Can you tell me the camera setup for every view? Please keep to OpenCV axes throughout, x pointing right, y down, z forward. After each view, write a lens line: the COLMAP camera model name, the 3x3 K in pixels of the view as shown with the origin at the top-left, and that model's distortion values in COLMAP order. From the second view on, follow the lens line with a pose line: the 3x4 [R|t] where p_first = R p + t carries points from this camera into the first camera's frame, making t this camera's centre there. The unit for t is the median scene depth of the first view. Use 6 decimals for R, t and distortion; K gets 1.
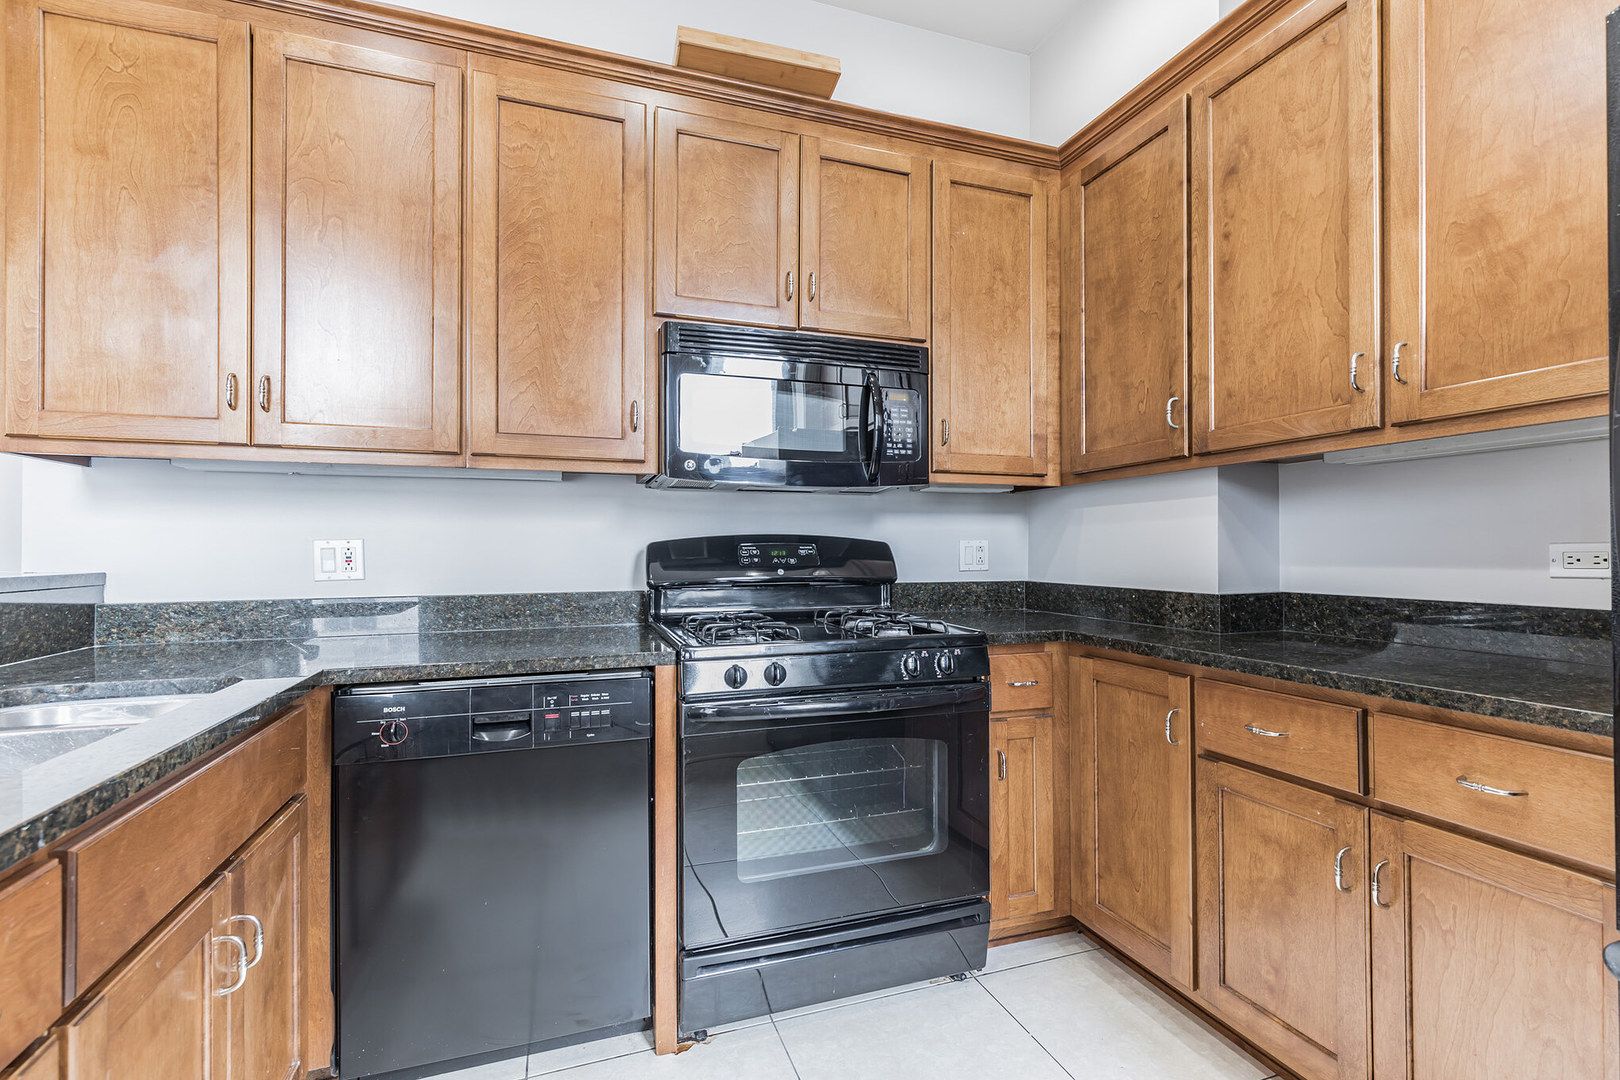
lens RADIAL K [[730.9, 0, 803.3], [0, 730.9, 550.8], [0, 0, 1]] dist [0.006427, -0.001181]
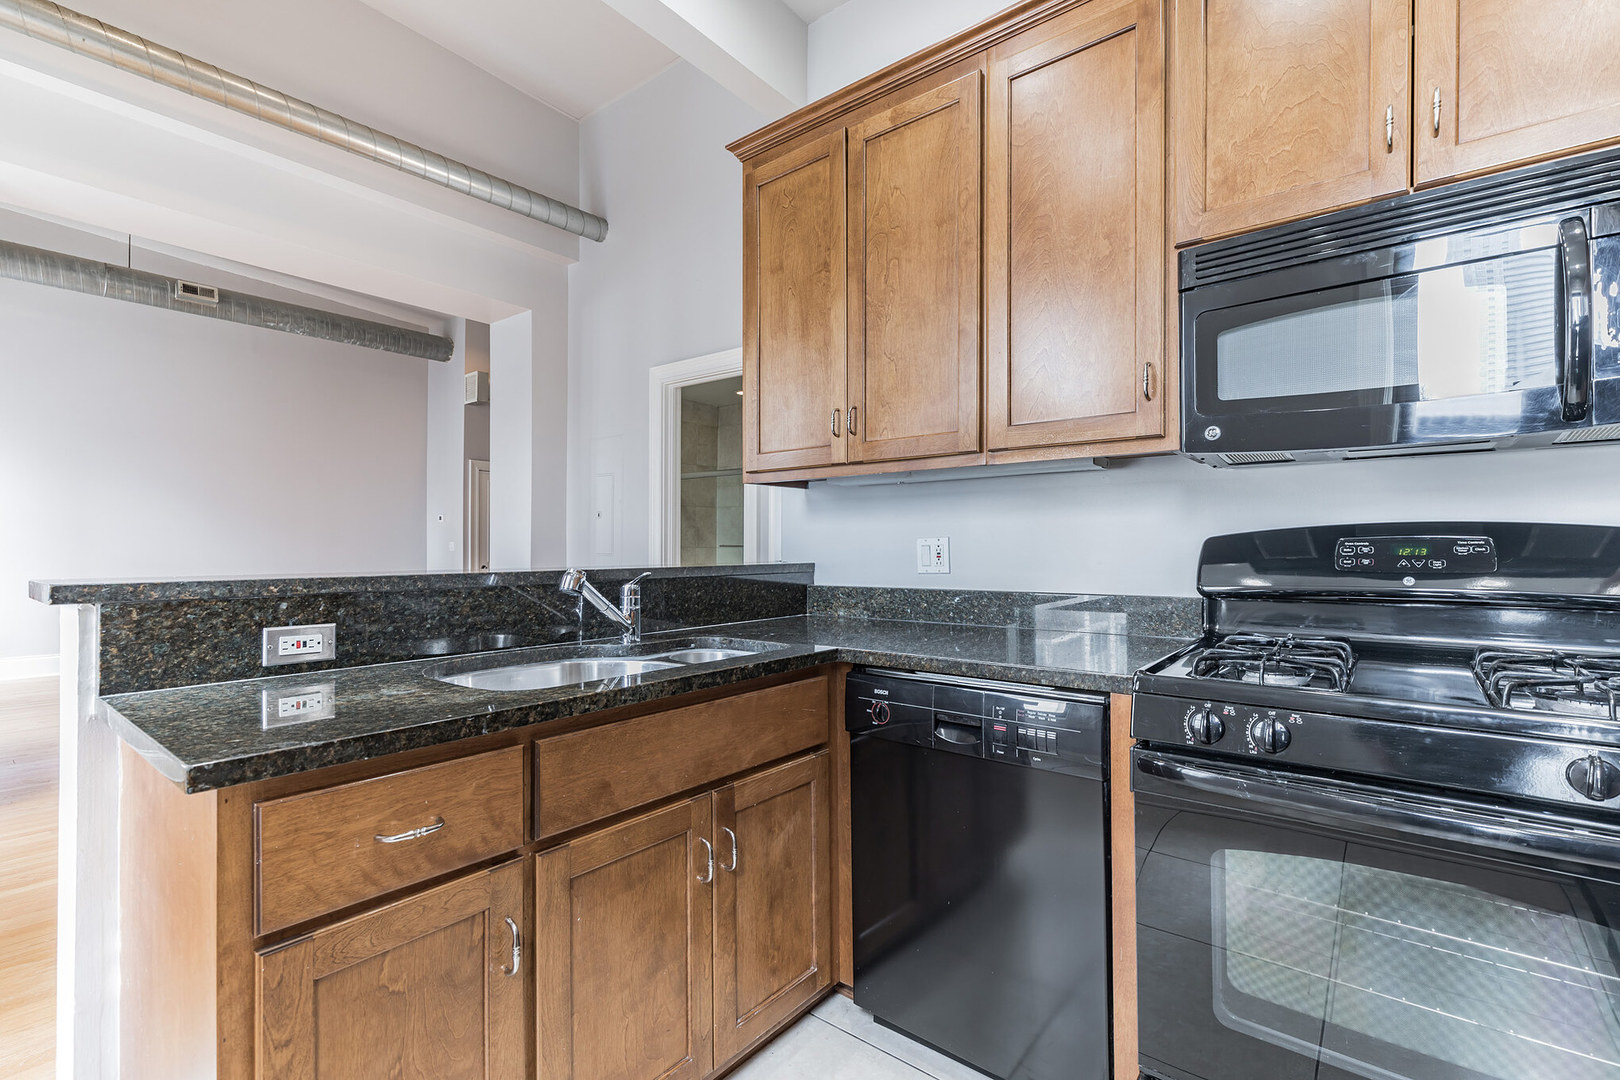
lens RADIAL K [[730.9, 0, 837.9], [0, 730.9, 547.0], [0, 0, 1]] dist [0.006427, -0.001181]
pose [[0.557599, -0.000071, -0.830110, 0.244531], [0.000102, 1.000000, -0.000017, -0.000916], [0.830110, -0.000075, 0.557599, 0.256231]]
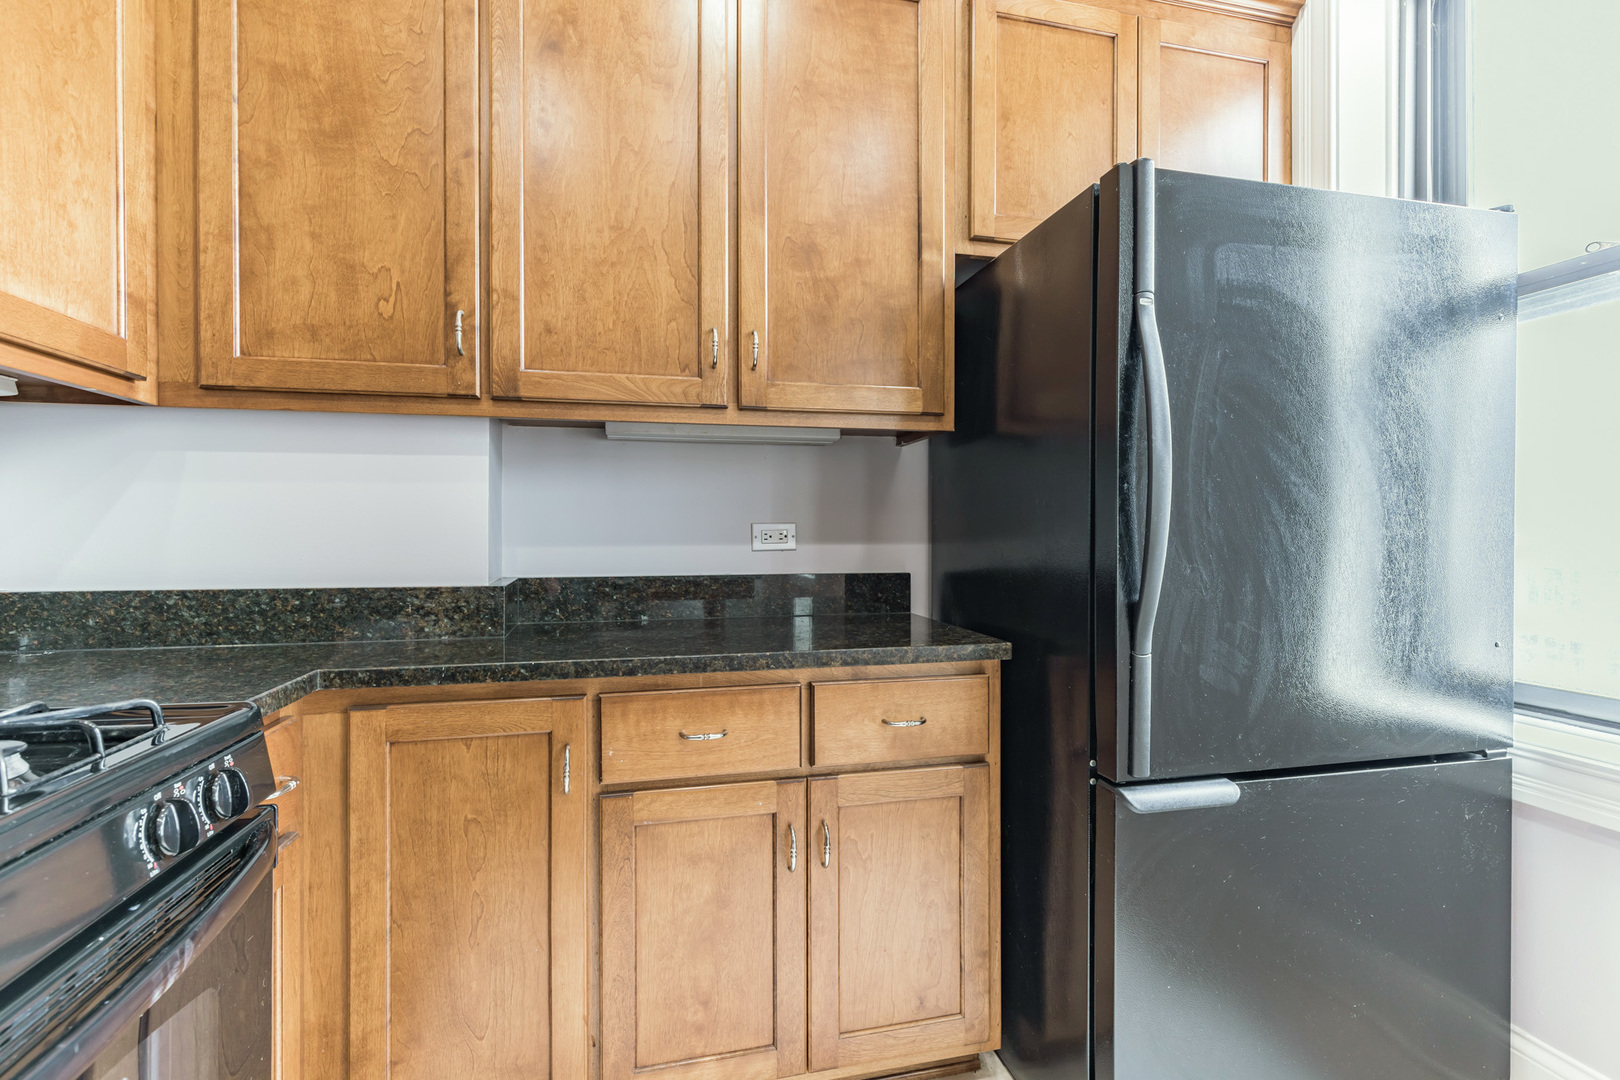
lens RADIAL K [[729.0, 0, 863.2], [0, 729.0, 538.8], [0, 0, 1]] dist [0.007038, -0.001887]
pose [[0.096366, -0.007287, 0.995319, -0.179796], [0.001205, 0.999973, 0.007205, 0.006507], [-0.995345, 0.000505, 0.096372, 0.629091]]
